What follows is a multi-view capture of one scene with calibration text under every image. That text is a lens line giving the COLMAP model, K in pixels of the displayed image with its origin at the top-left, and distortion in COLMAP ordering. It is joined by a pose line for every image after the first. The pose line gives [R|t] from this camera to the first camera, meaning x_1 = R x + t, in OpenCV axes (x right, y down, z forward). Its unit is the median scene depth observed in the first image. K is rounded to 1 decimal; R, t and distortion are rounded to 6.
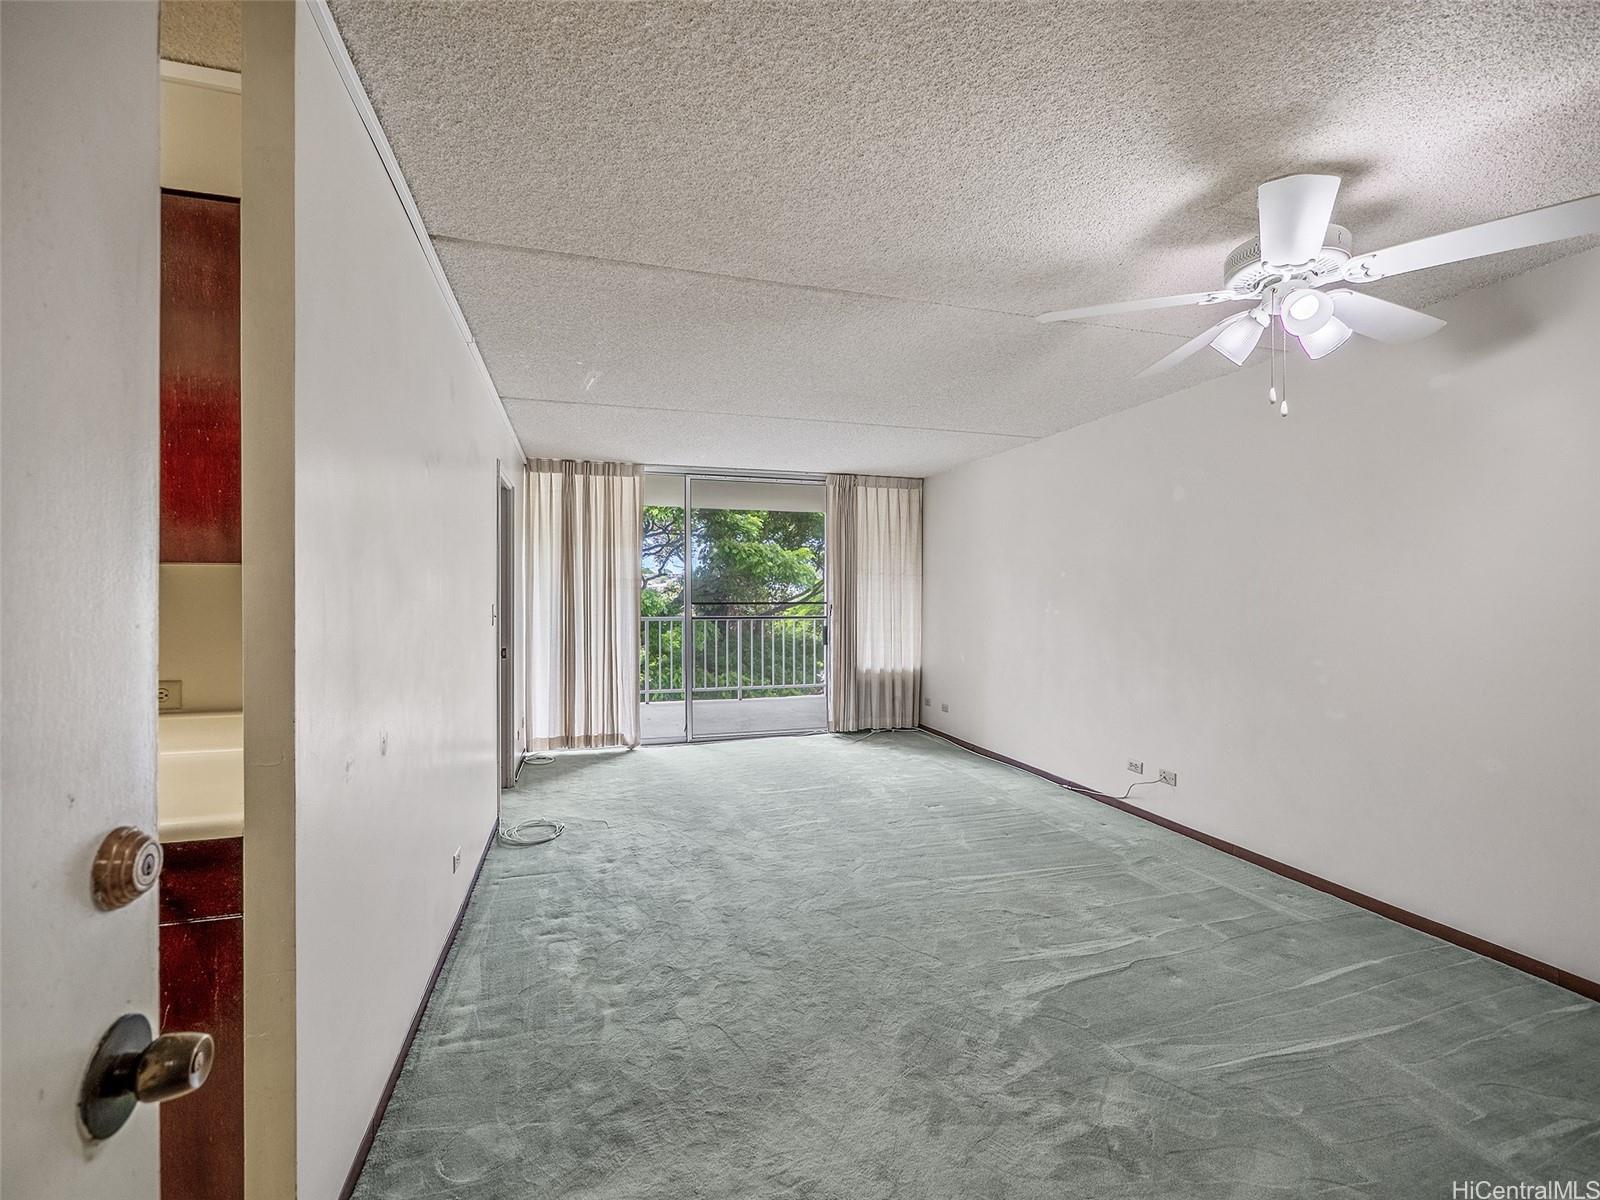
lens RADIAL K [[684.9, 0, 780.1], [0, 684.9, 603.3], [0, 0, 1]] dist [-0.003571, 0.001934]
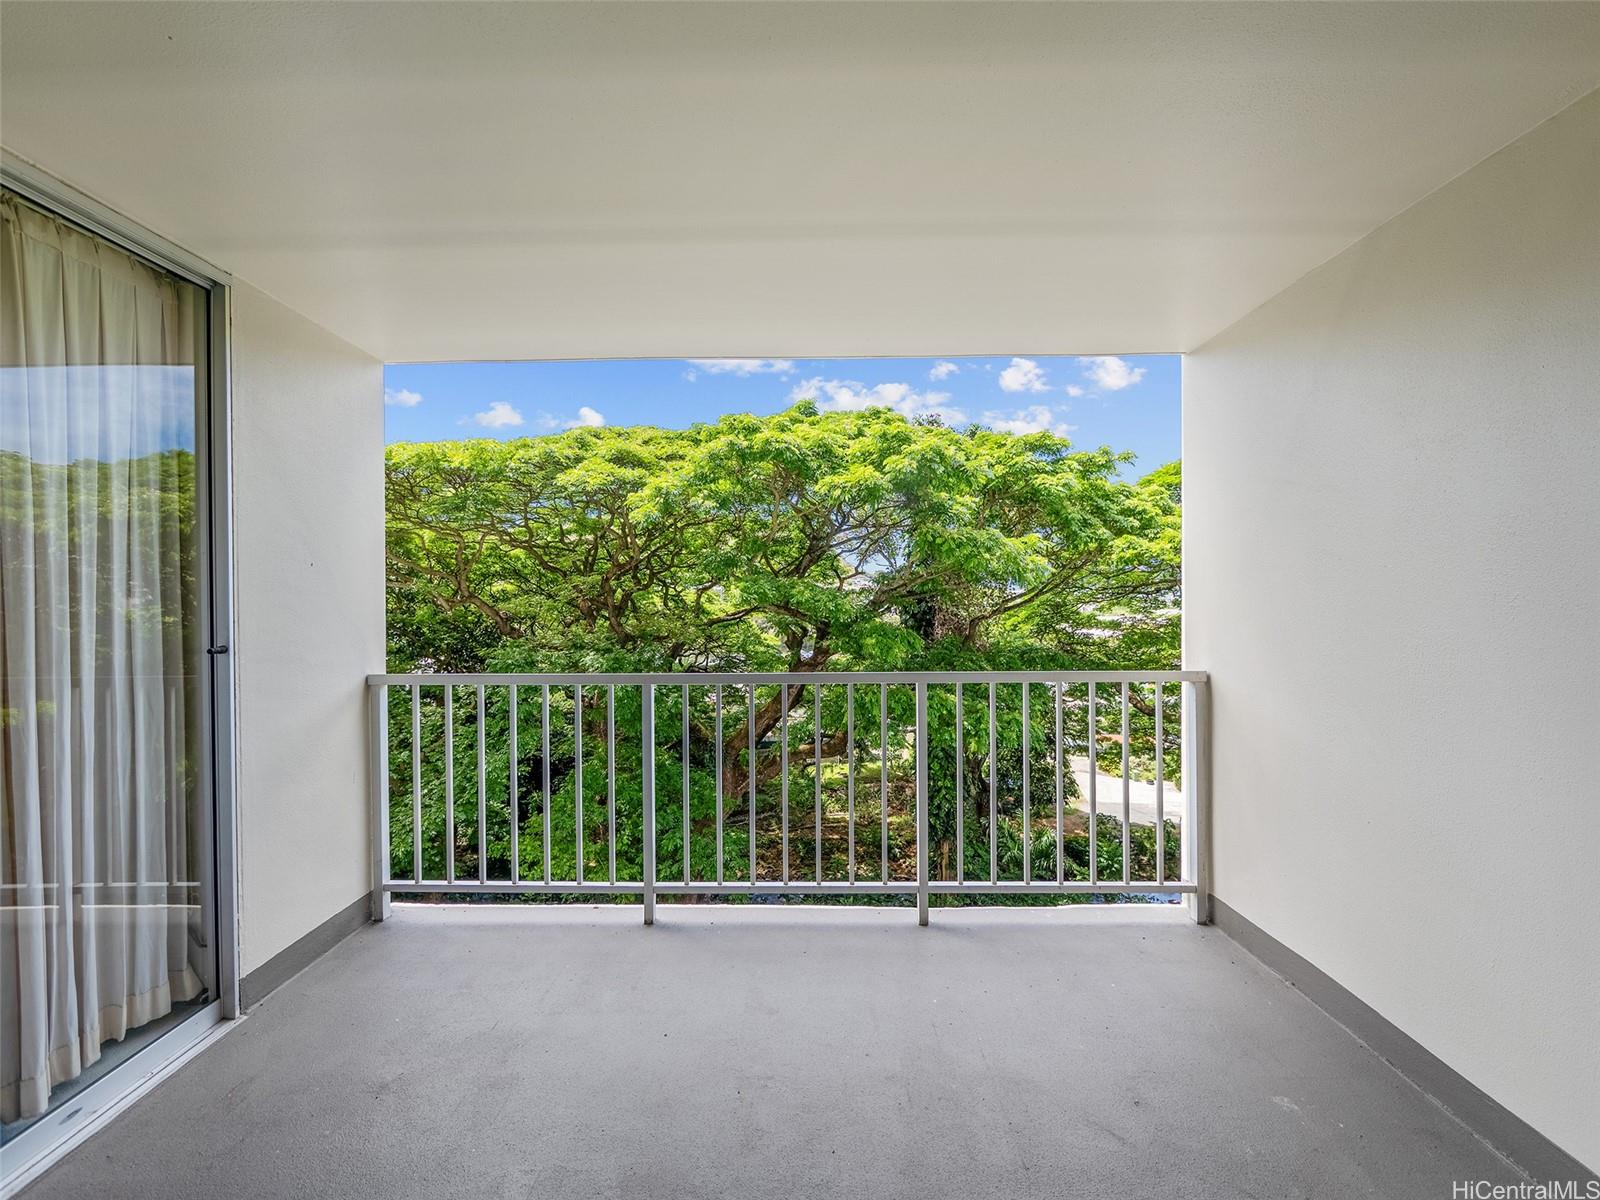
lens RADIAL K [[684.9, 0, 770.3], [0, 684.9, 589.7], [0, 0, 1]] dist [-0.003571, 0.001934]
pose [[0.948549, -0.006991, -0.316552, -0.012810], [0.000514, 0.999789, -0.020542, -0.020452], [0.316629, 0.019323, 0.948353, 0.990342]]
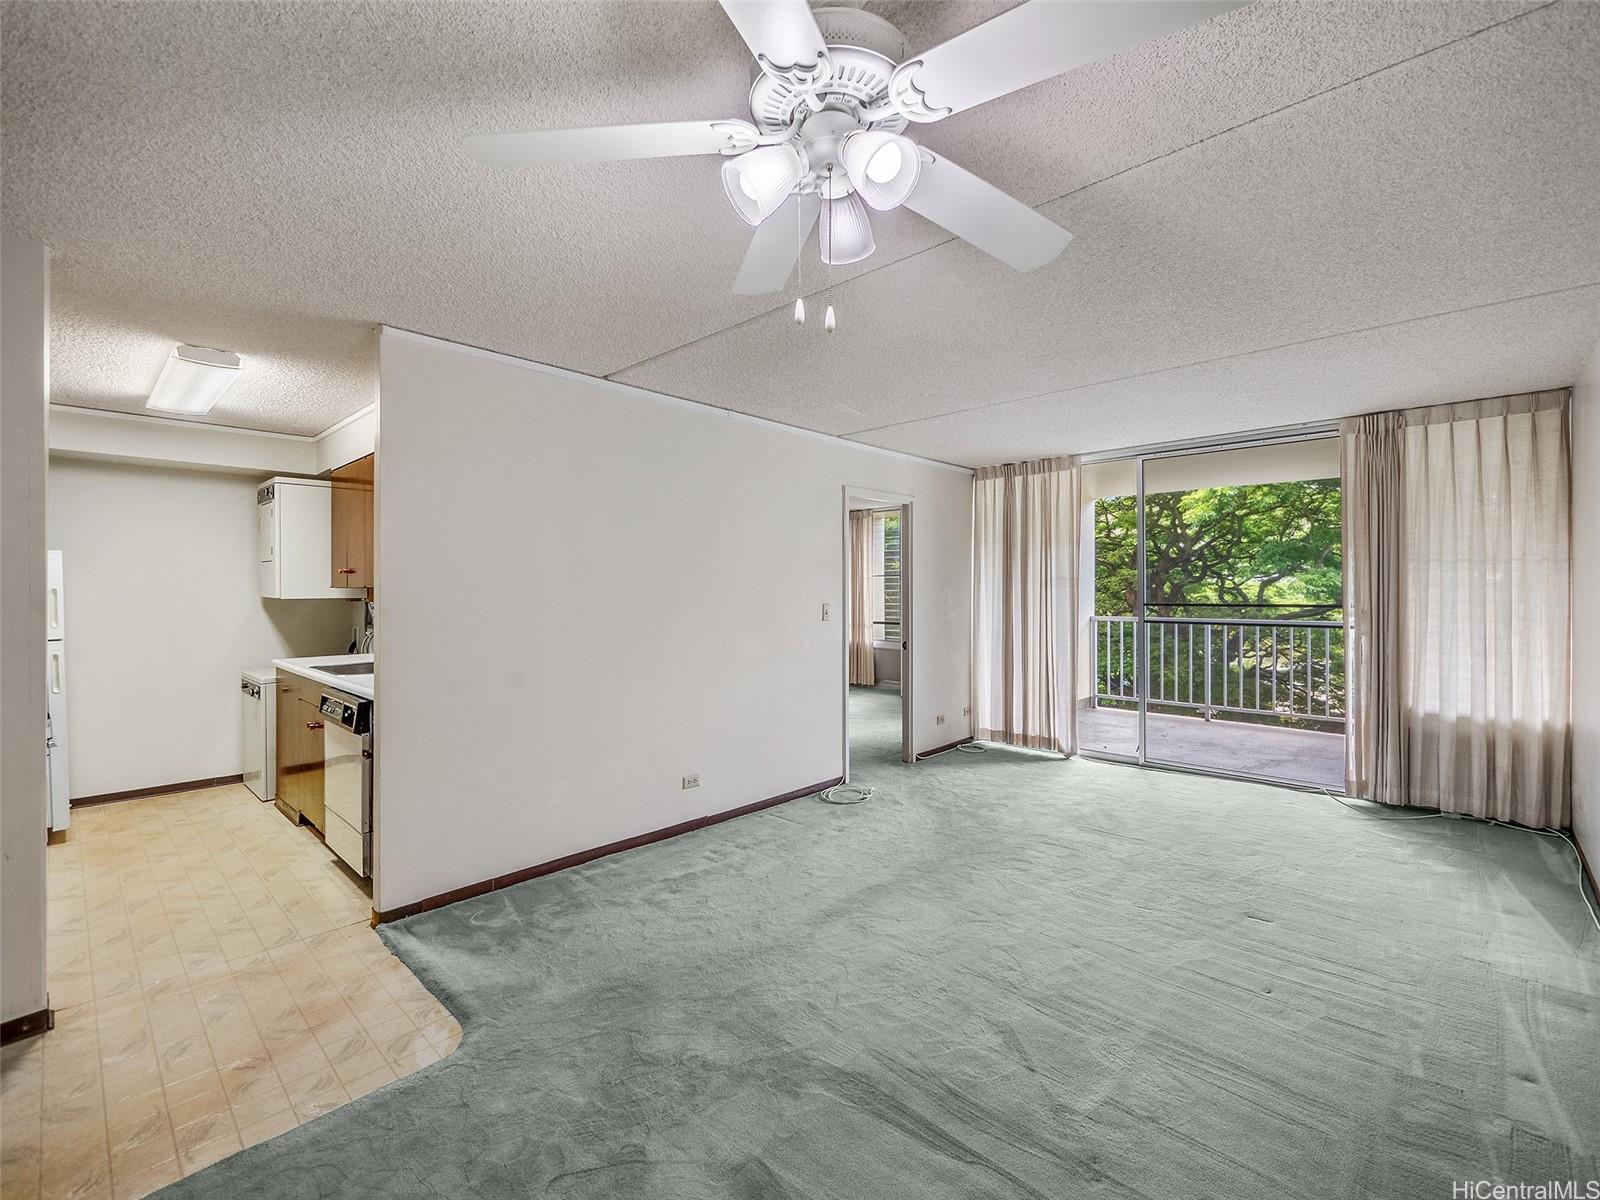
lens RADIAL K [[684.9, 0, 816.8], [0, 684.9, 587.9], [0, 0, 1]] dist [-0.003571, 0.001934]
pose [[0.532902, -0.004167, -0.846167, 0.401897], [-0.007766, 0.999922, -0.009816, -0.009384], [0.846141, 0.011802, 0.532828, 0.204520]]
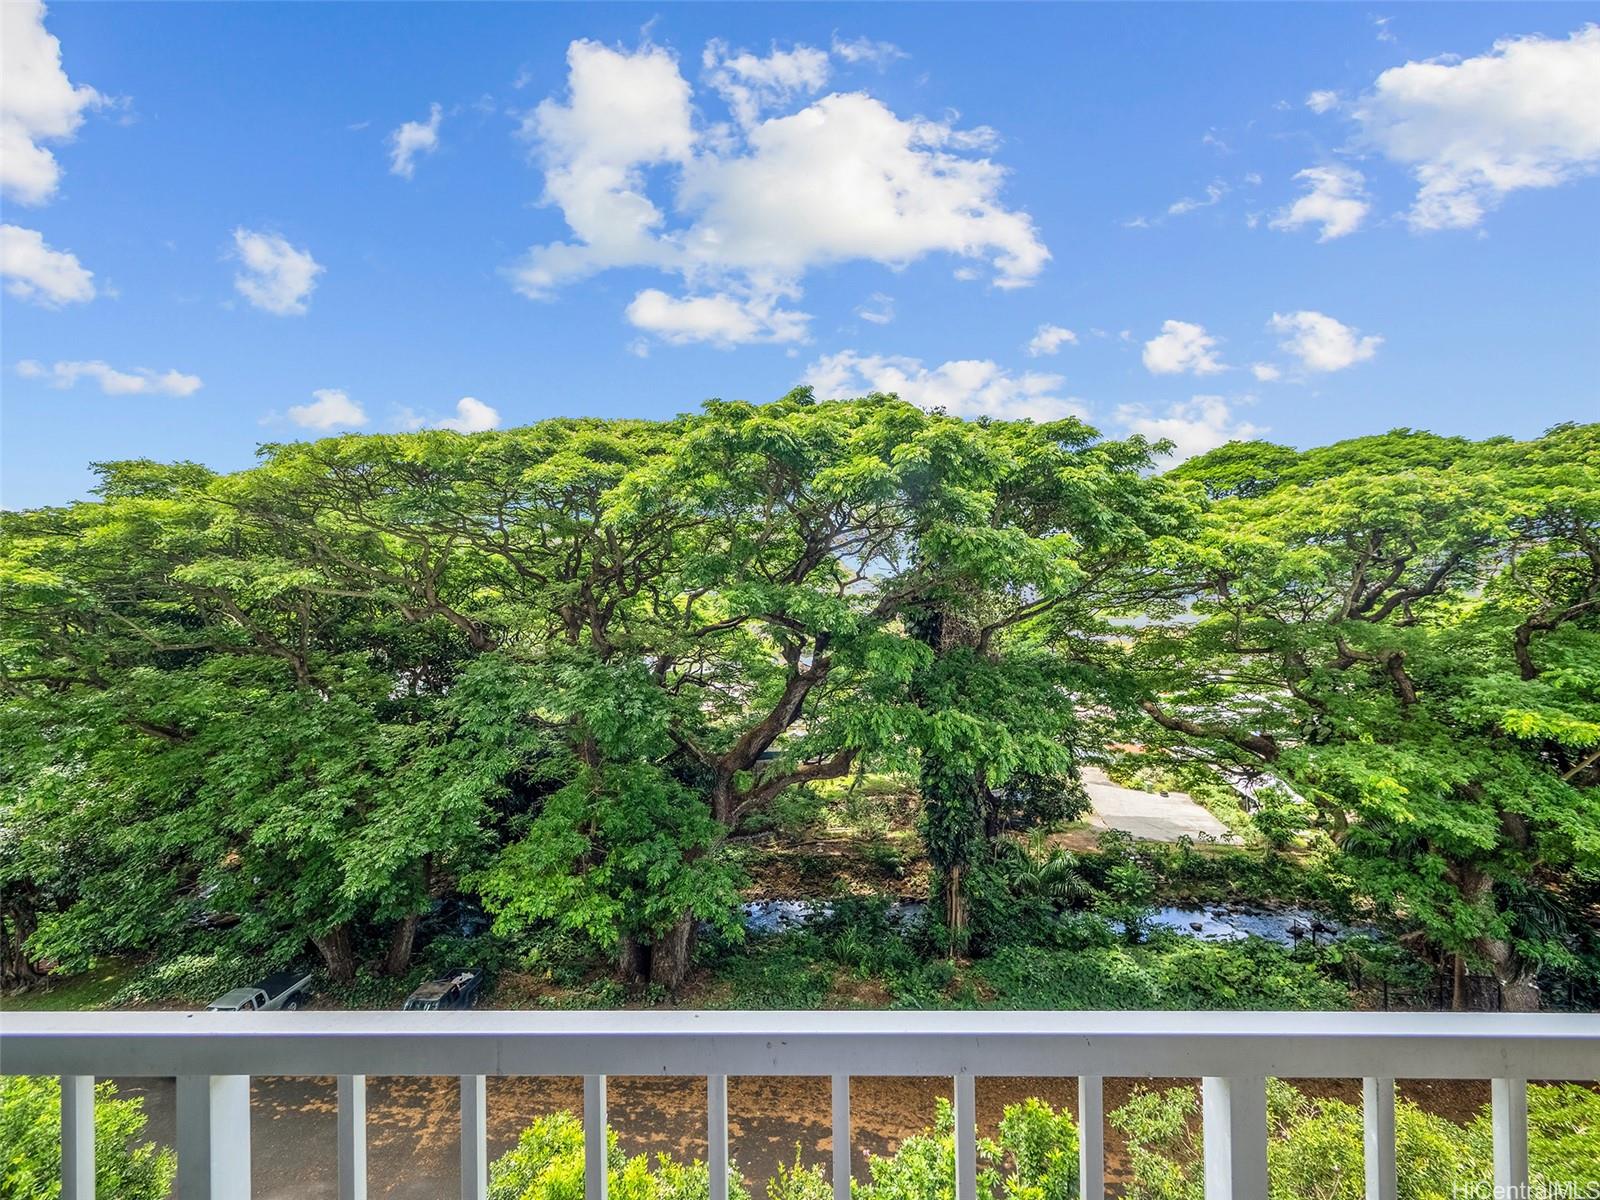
lens RADIAL K [[684.9, 0, 804.8], [0, 684.9, 609.2], [0, 0, 1]] dist [-0.003571, 0.001934]
pose [[0.963724, -0.007801, -0.266788, -0.145051], [0.009037, 0.999953, 0.003406, -0.063558], [0.266749, -0.005693, 0.963749, 1.502367]]
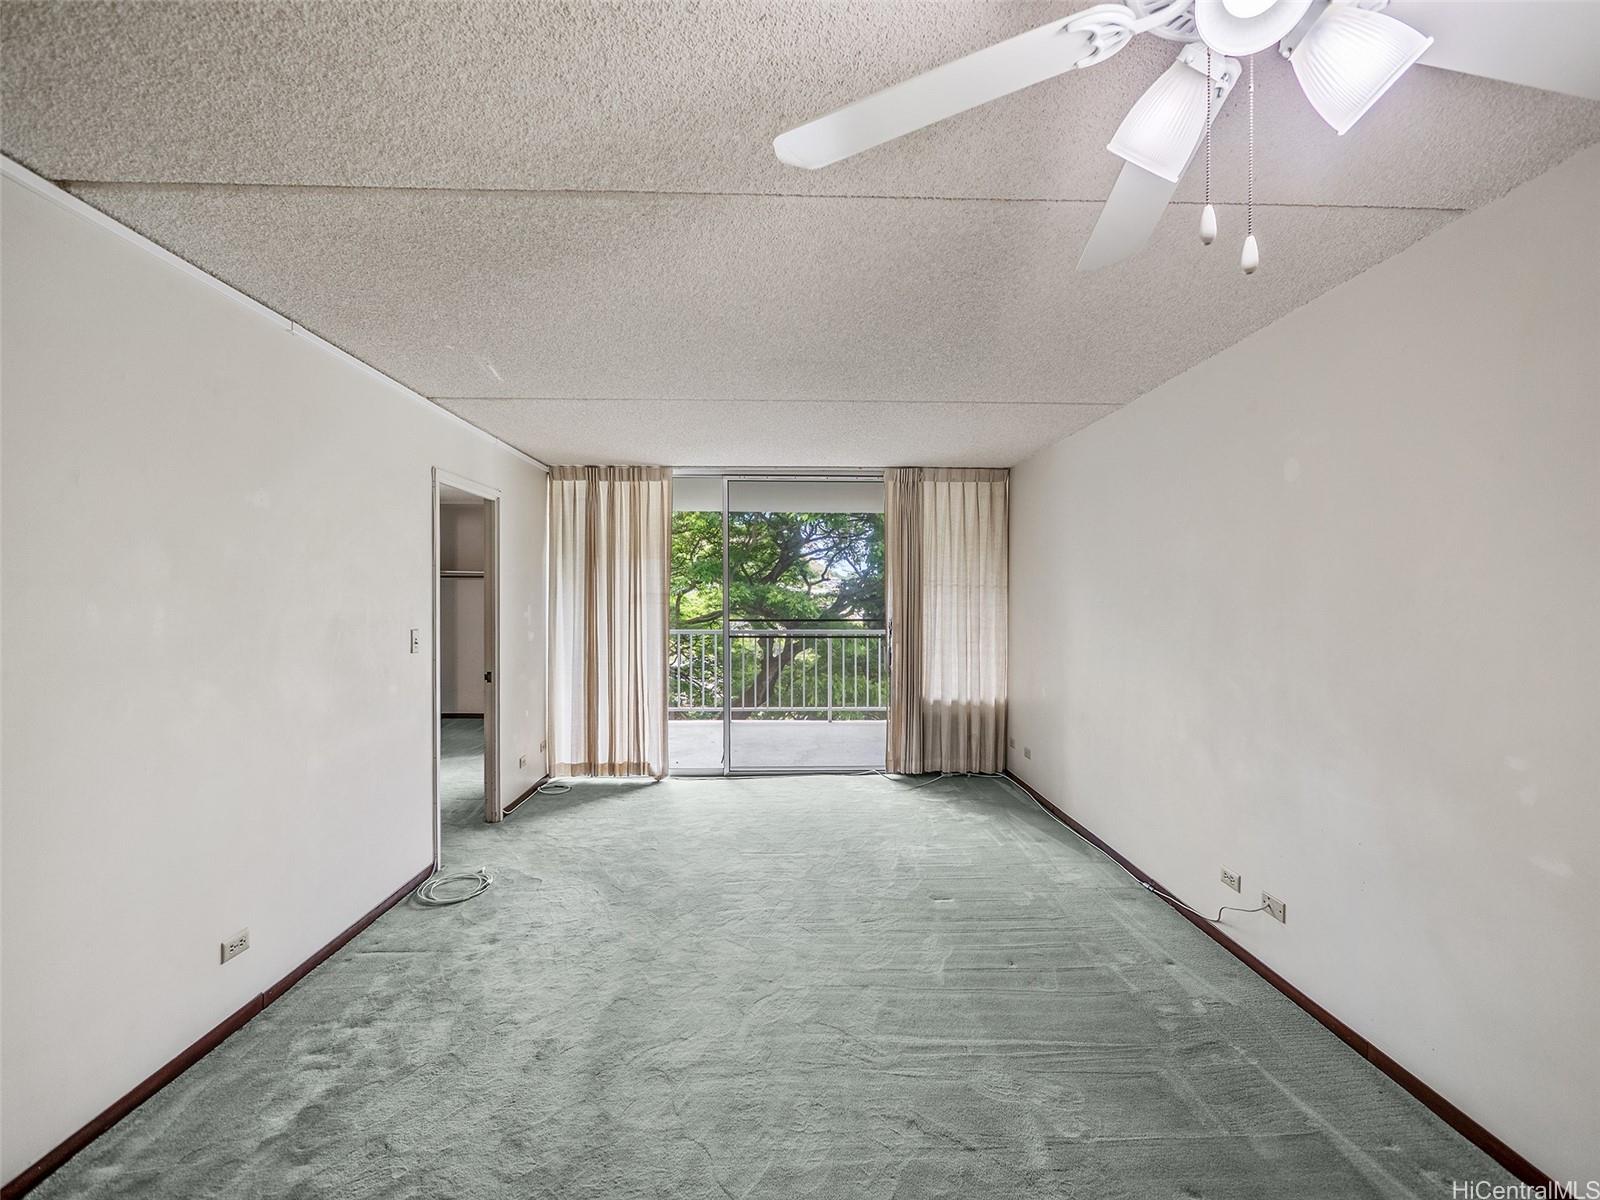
lens RADIAL K [[684.9, 0, 789.0], [0, 684.9, 612.1], [0, 0, 1]] dist [-0.003571, 0.001934]
pose [[0.969180, 0.006167, -0.246276, 0.176682], [-0.004058, 0.999951, 0.009070, -0.020592], [0.246320, -0.007791, 0.969157, 0.161804]]
